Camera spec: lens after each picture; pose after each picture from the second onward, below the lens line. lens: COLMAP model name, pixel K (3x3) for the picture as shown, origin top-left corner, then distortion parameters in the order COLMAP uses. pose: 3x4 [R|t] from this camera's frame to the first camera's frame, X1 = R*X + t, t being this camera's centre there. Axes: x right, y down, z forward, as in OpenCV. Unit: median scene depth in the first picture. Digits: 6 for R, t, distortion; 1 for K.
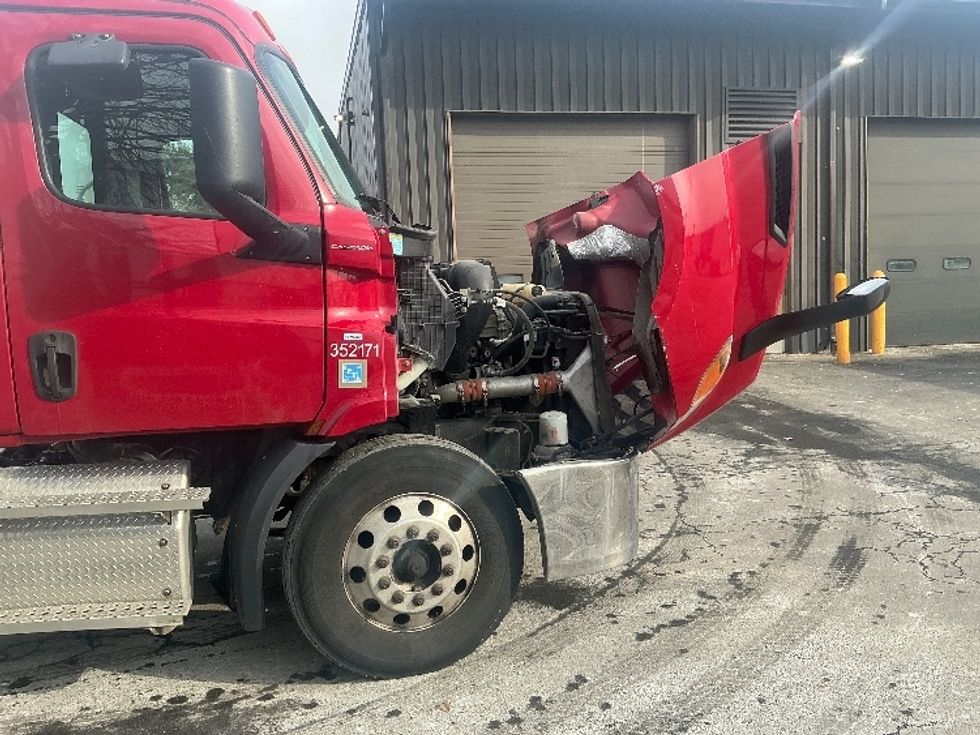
lens RADIAL K [[805.1, 0, 490.0], [0, 805.1, 367.5], [0, 0, 1]] dist [0.147594, -0.362455]
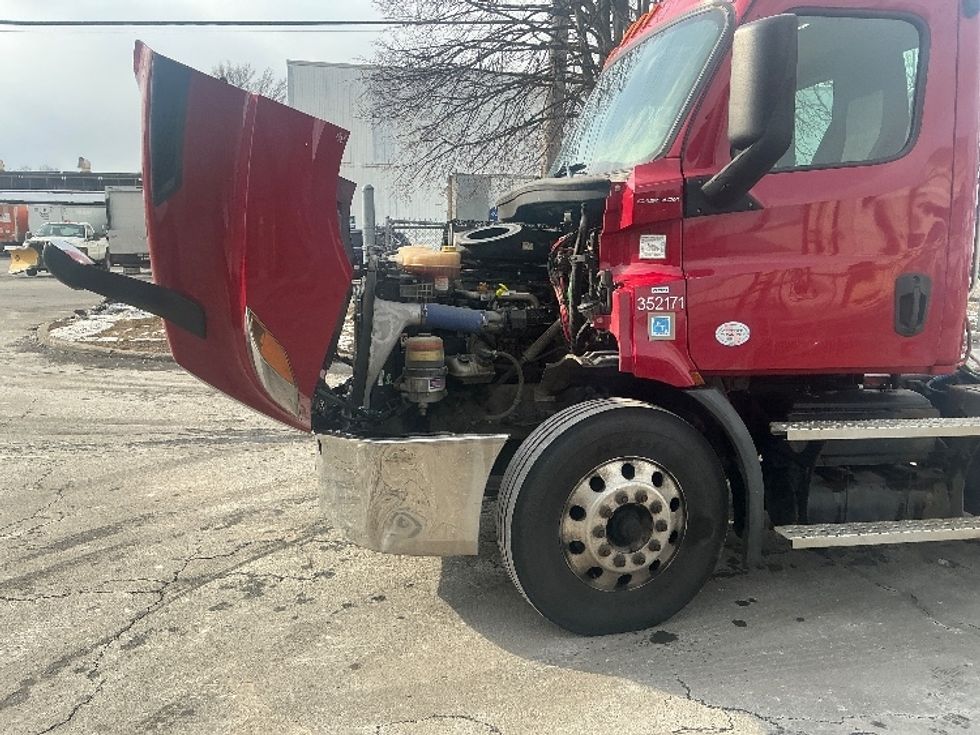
lens RADIAL K [[806.5, 0, 490.0], [0, 806.5, 367.5], [0, 0, 1]] dist [0.140111, -0.280522]
pose [[-0.999447, 0.017725, 0.028117, -0.101156], [0.024155, 0.968433, 0.248101, -0.262035], [-0.022832, 0.248643, -0.968326, 2.567859]]
